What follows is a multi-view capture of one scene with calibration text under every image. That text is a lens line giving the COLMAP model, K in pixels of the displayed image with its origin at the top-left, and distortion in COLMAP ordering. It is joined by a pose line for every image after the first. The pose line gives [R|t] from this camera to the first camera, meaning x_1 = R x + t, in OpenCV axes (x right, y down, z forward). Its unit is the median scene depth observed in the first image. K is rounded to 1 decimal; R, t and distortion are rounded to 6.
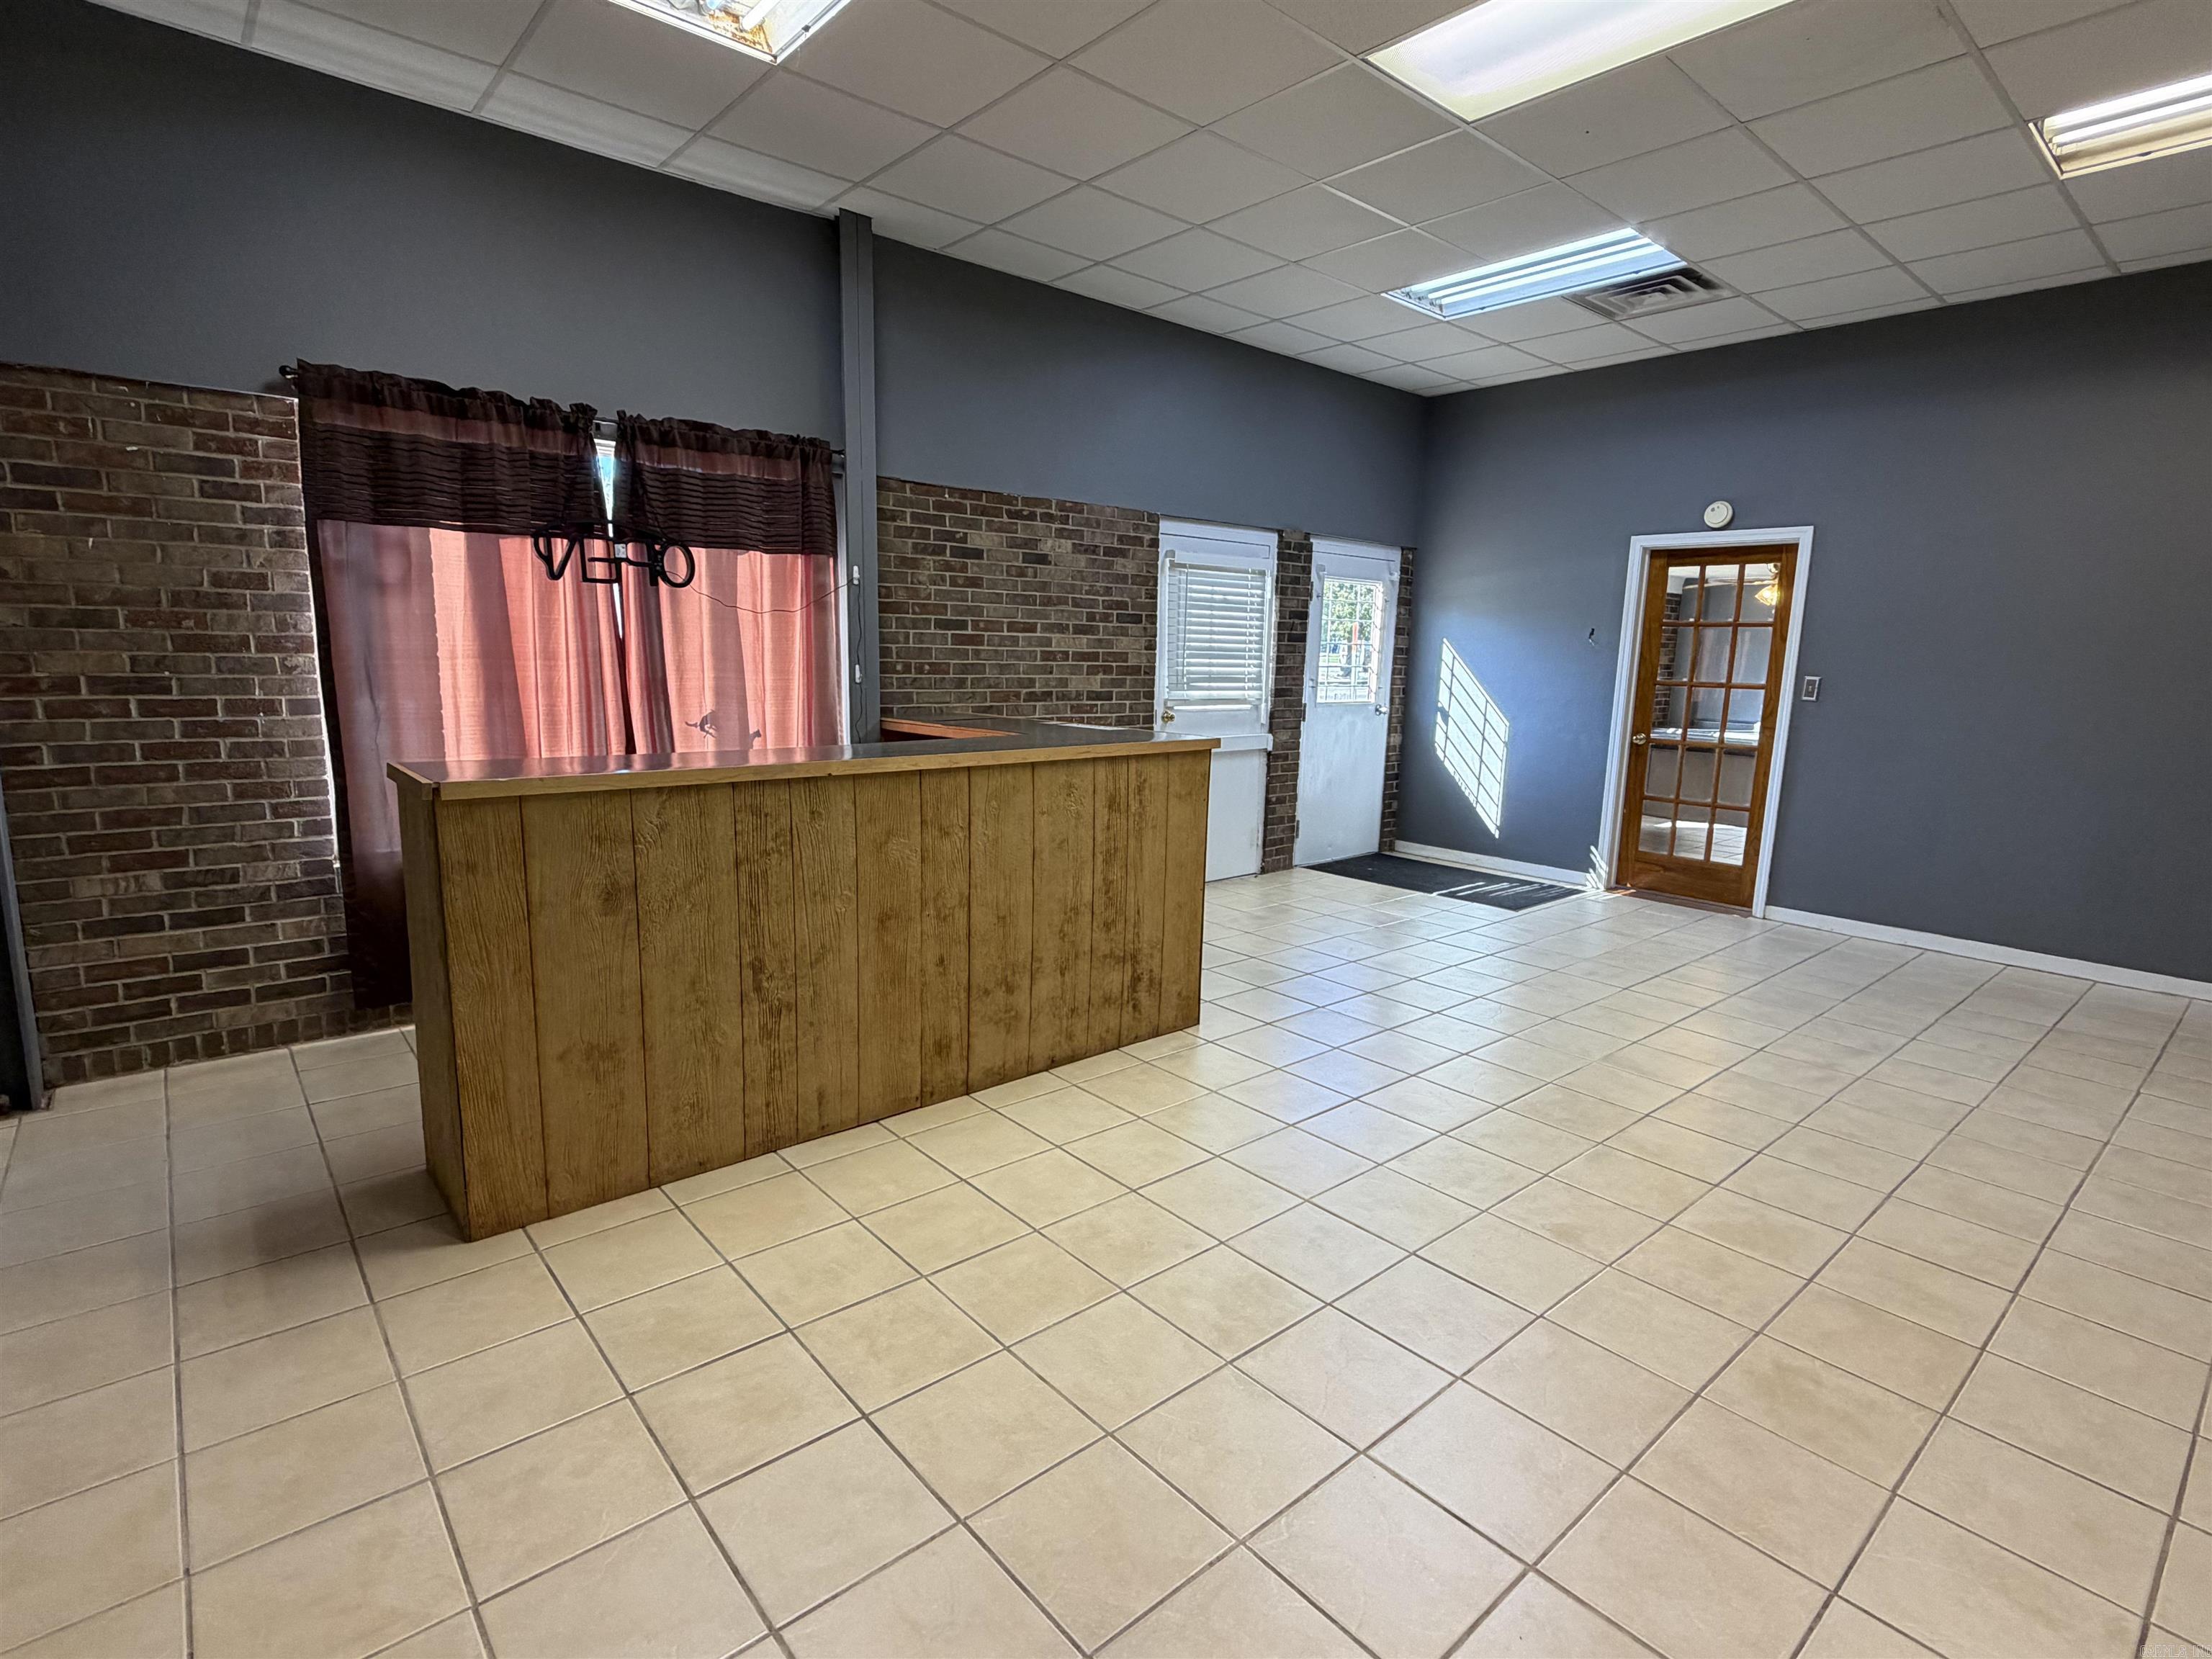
lens RADIAL K [[1092.6, 0, 1096.1], [0, 1092.6, 827.5], [0, 0, 1]] dist [0.000093, -0.000086]
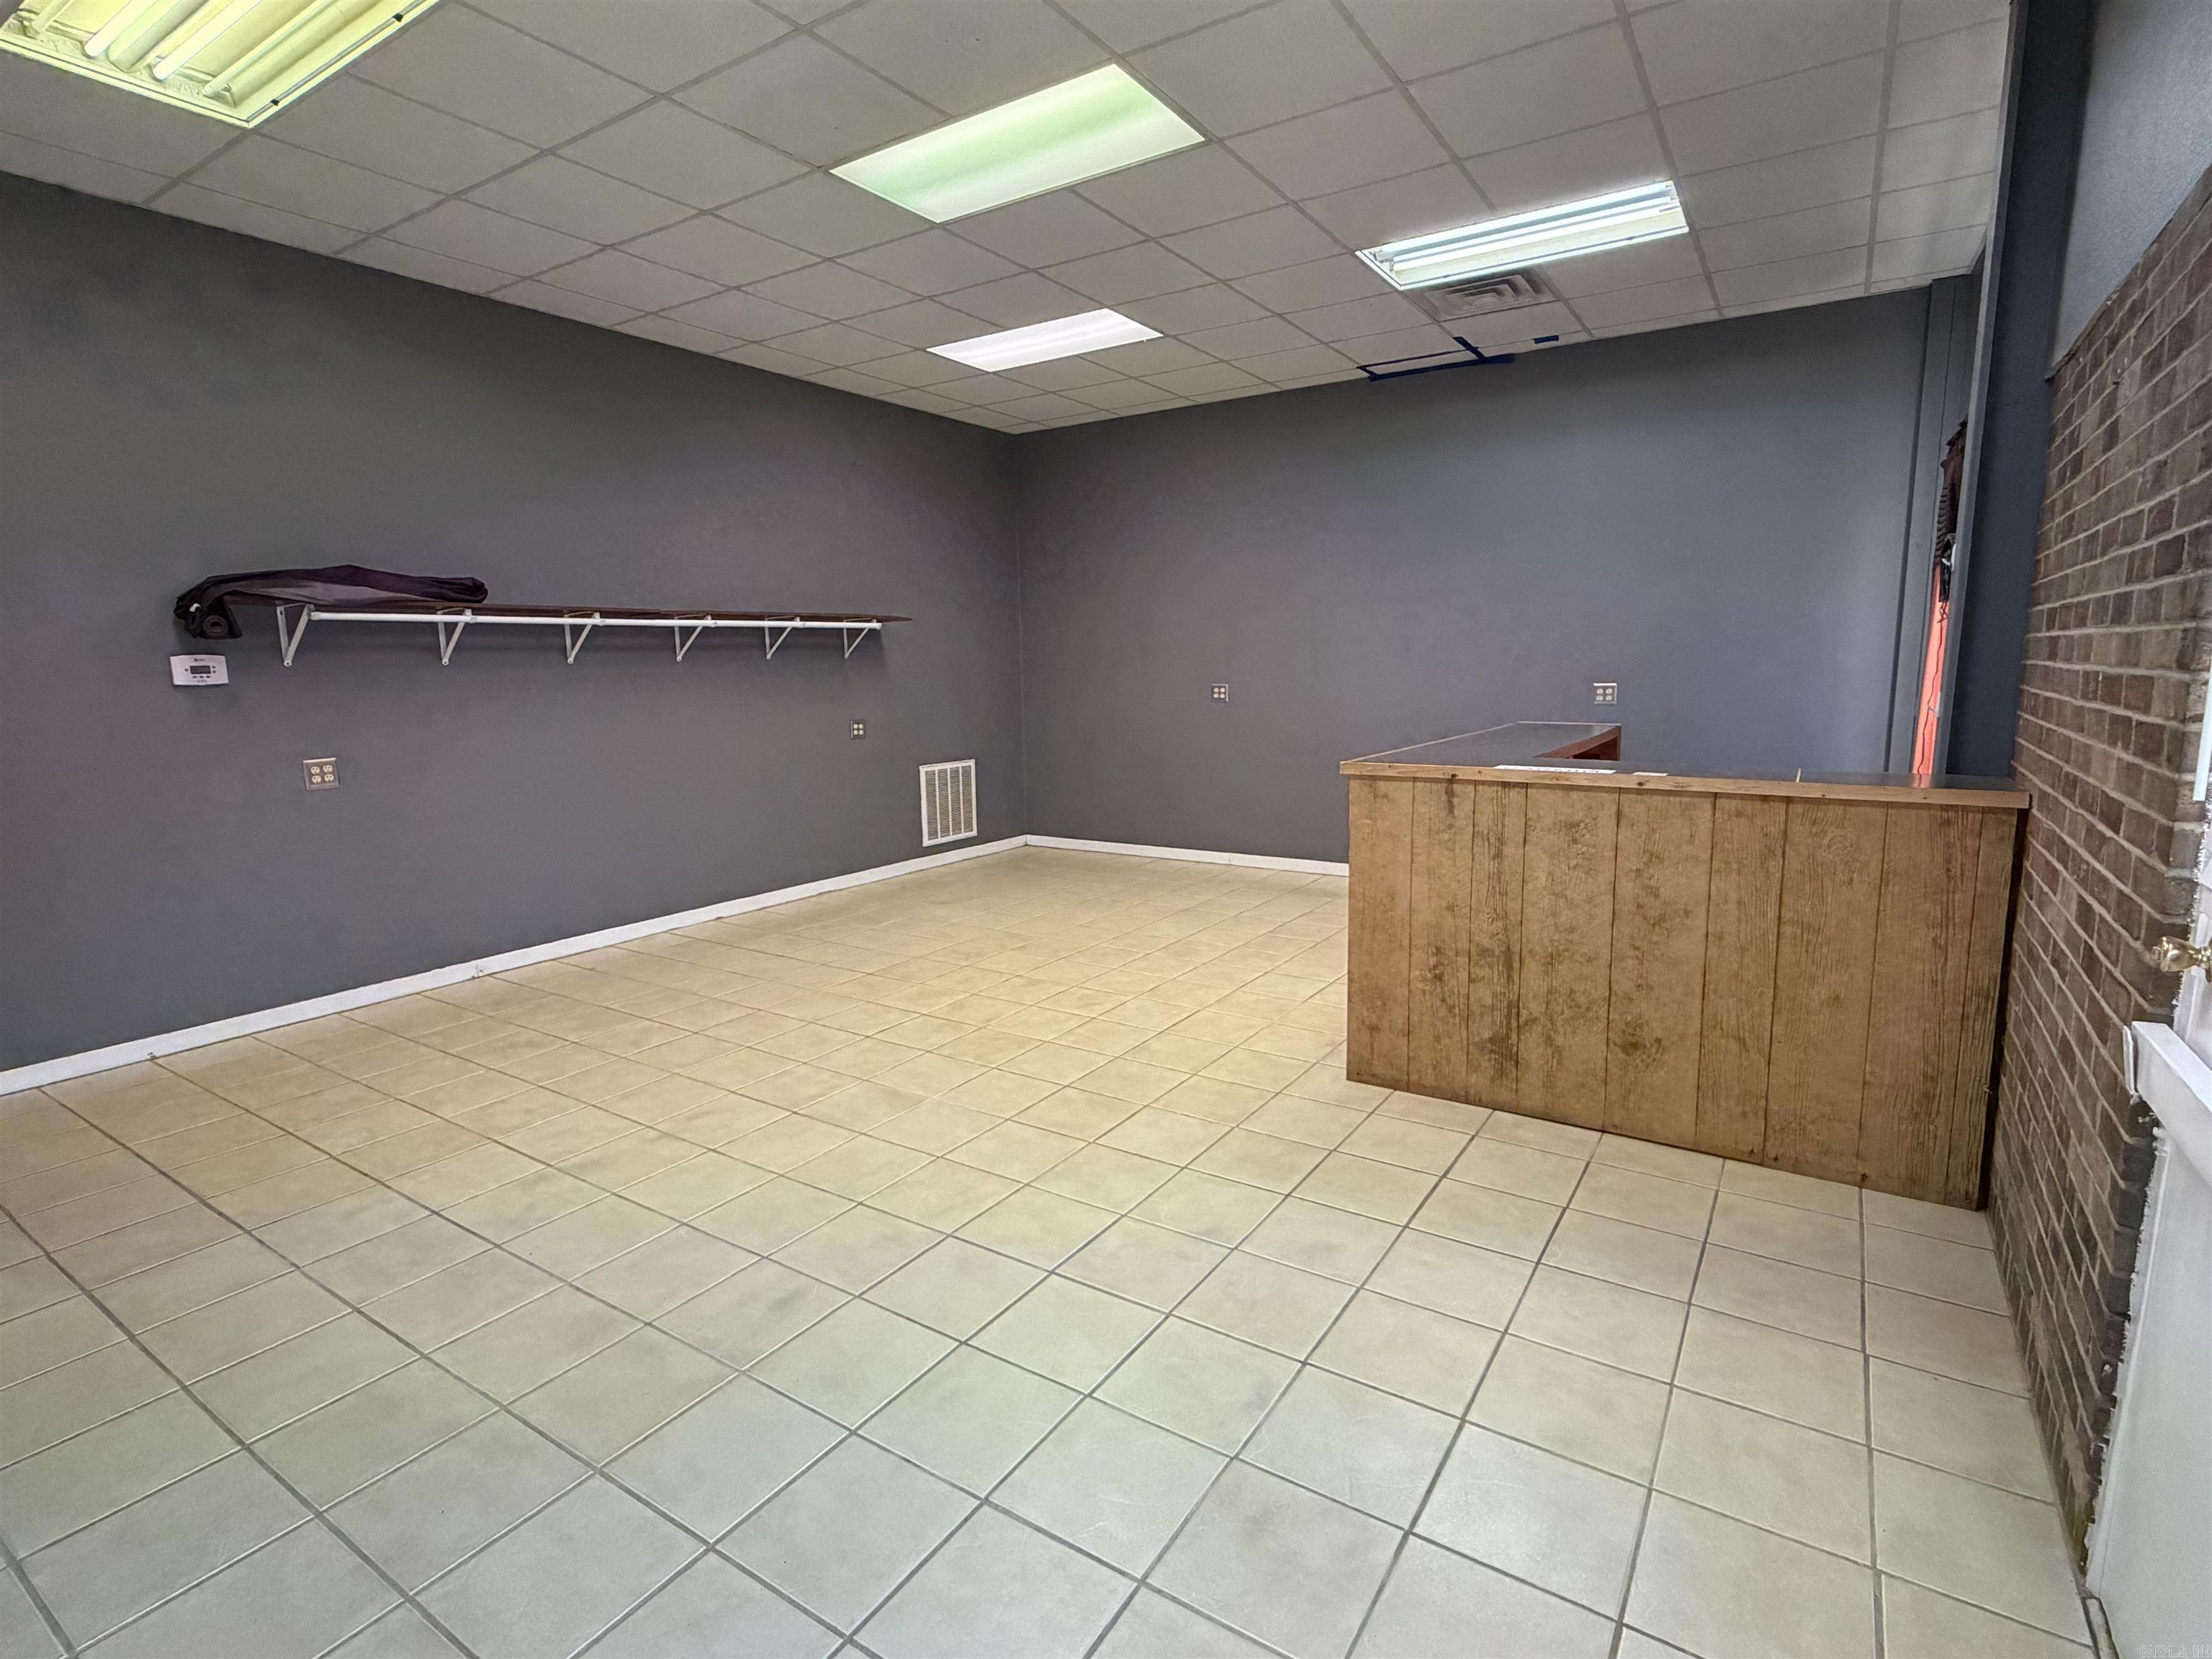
lens RADIAL K [[1095.7, 0, 1104.7], [0, 1095.7, 824.4], [0, 0, 1]] dist [0.001078, -0.000533]
pose [[-0.960798, 0.033335, -0.275238, 0.457081], [-0.051258, 0.954274, 0.294507, -0.239862], [0.272470, 0.297070, -0.915156, 1.479419]]
